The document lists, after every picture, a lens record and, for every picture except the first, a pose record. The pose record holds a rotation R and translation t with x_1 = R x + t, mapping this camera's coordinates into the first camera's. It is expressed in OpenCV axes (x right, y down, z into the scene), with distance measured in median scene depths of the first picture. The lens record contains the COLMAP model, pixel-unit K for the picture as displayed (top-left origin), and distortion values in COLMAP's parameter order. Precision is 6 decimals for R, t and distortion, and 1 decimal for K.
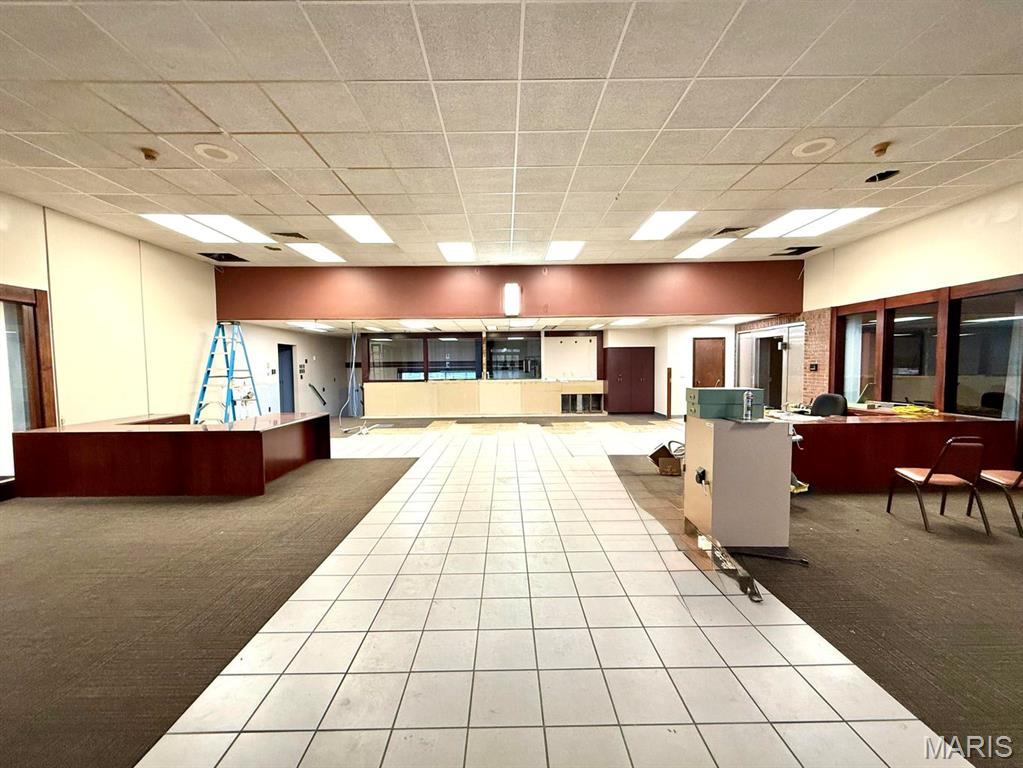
lens RADIAL K [[406.3, 0, 508.4], [0, 406.3, 386.6], [0, 0, 1]] dist [-0.001352, -0.000041]
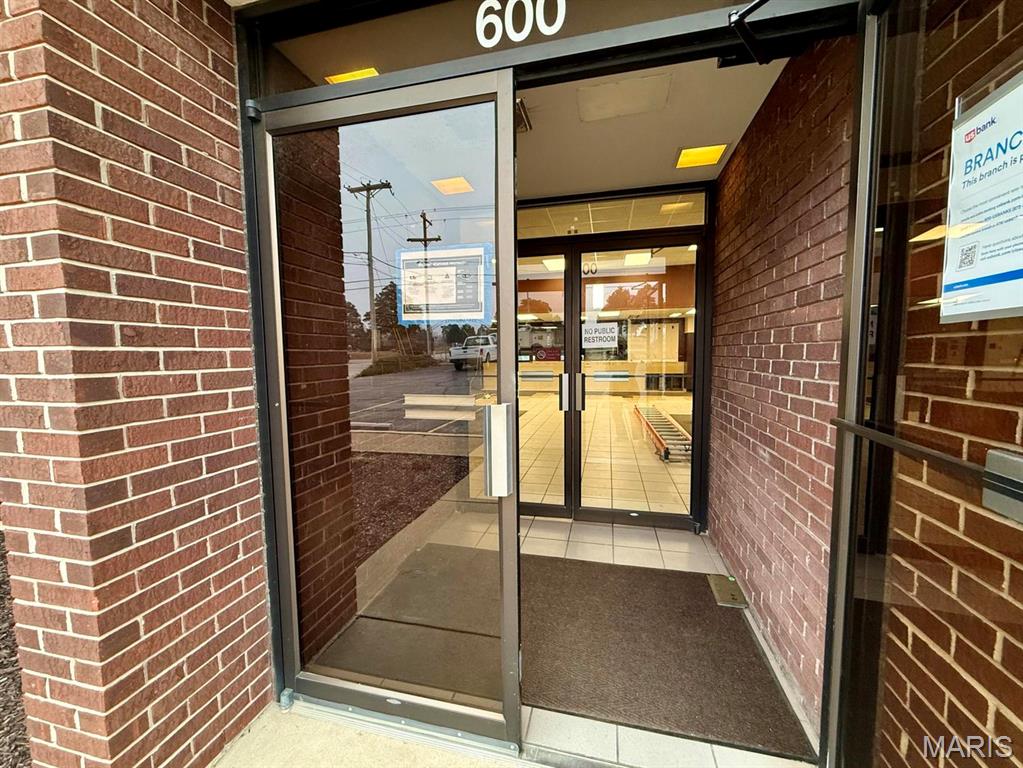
lens RADIAL K [[406.3, 0, 512.0], [0, 406.3, 385.4], [0, 0, 1]] dist [-0.001352, -0.000041]
pose [[0.971650, 0.012808, -0.236078, 0.053827], [-0.005782, 0.999520, 0.030431, 0.028604], [0.236354, -0.028203, 0.971258, -0.331331]]
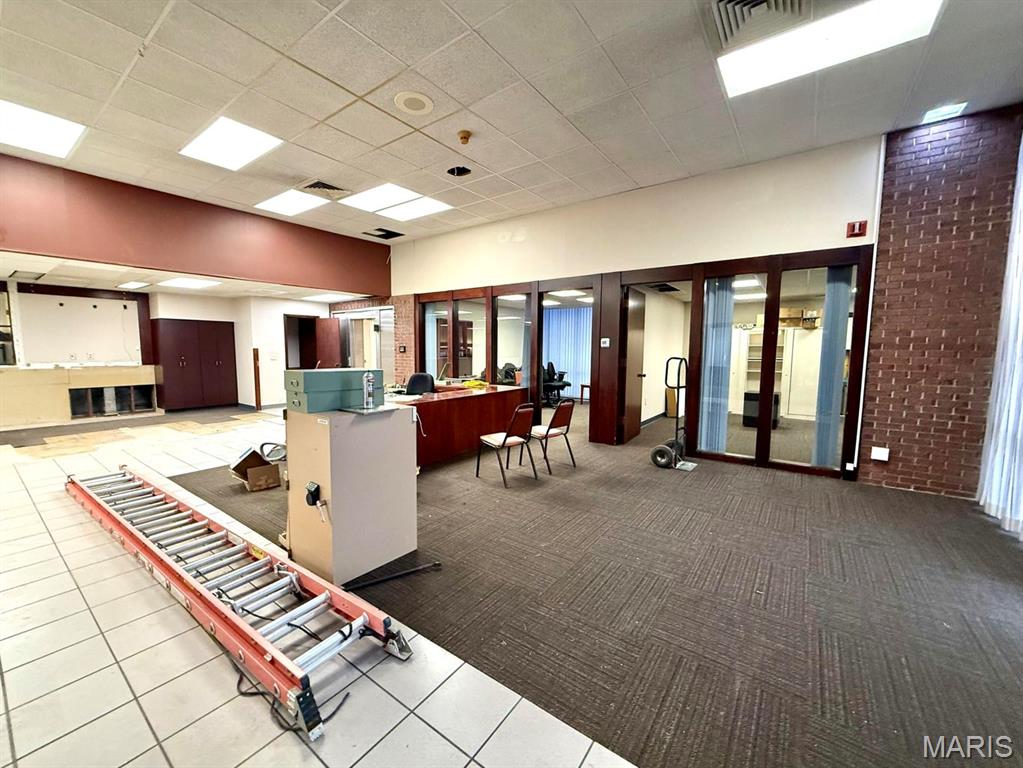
lens RADIAL K [[406.3, 0, 507.9], [0, 406.3, 384.4], [0, 0, 1]] dist [-0.001352, -0.000041]
pose [[0.597202, -0.057026, 0.800061, 0.055723], [0.028844, 0.998351, 0.049629, 0.000861], [-0.801572, -0.006562, 0.597862, 0.139766]]
